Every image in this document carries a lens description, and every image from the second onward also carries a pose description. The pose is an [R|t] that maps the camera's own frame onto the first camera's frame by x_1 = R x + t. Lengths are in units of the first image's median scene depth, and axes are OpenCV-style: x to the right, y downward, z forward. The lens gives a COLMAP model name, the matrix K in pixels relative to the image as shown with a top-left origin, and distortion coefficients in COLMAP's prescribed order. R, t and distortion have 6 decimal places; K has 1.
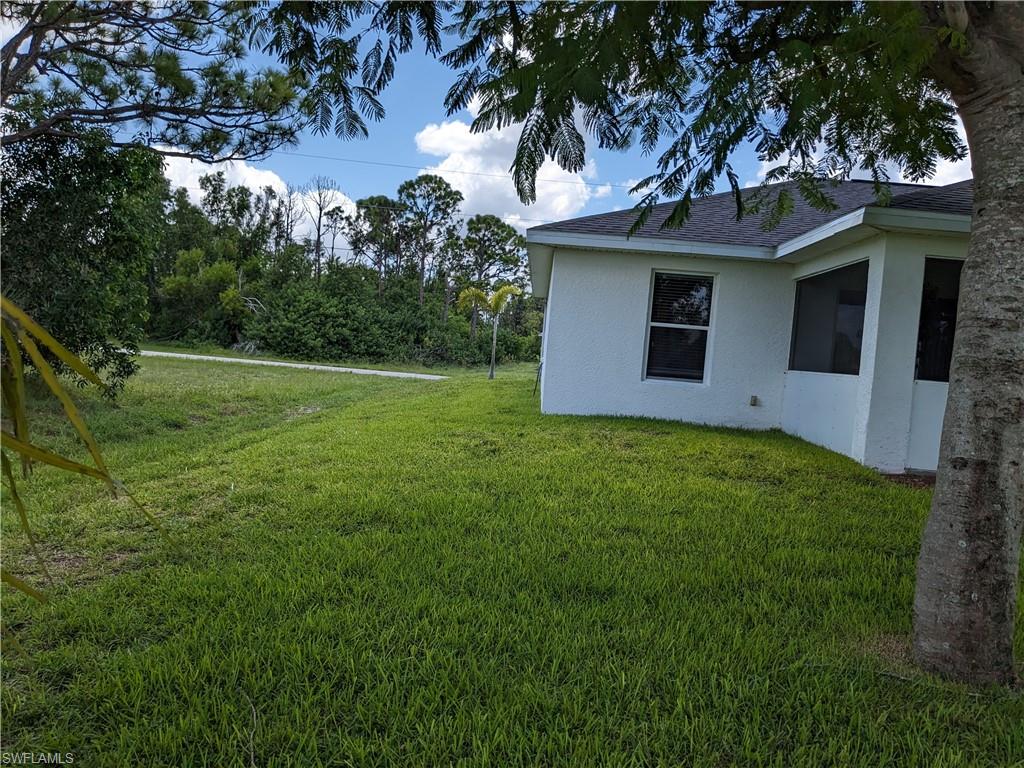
lens RADIAL K [[809.7, 0, 508.6], [0, 809.7, 369.1], [0, 0, 1]] dist [0.014569, -0.026767]
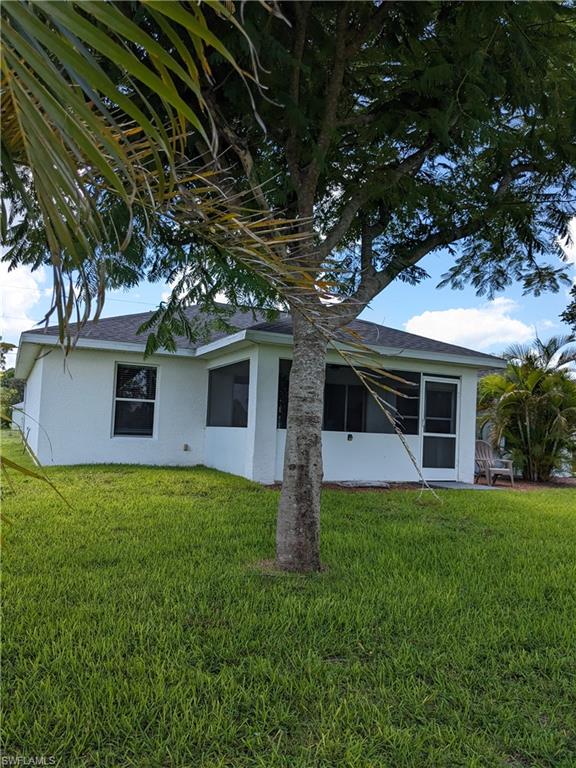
lens RADIAL K [[607.3, 0, 286.8], [0, 607.3, 397.9], [0, 0, 1]] dist [0.014569, -0.026767]
pose [[0.890566, -0.022082, 0.454319, -0.093912], [0.045576, 0.998126, -0.040824, 0.001639], [-0.452566, 0.057063, 0.889903, -0.229923]]
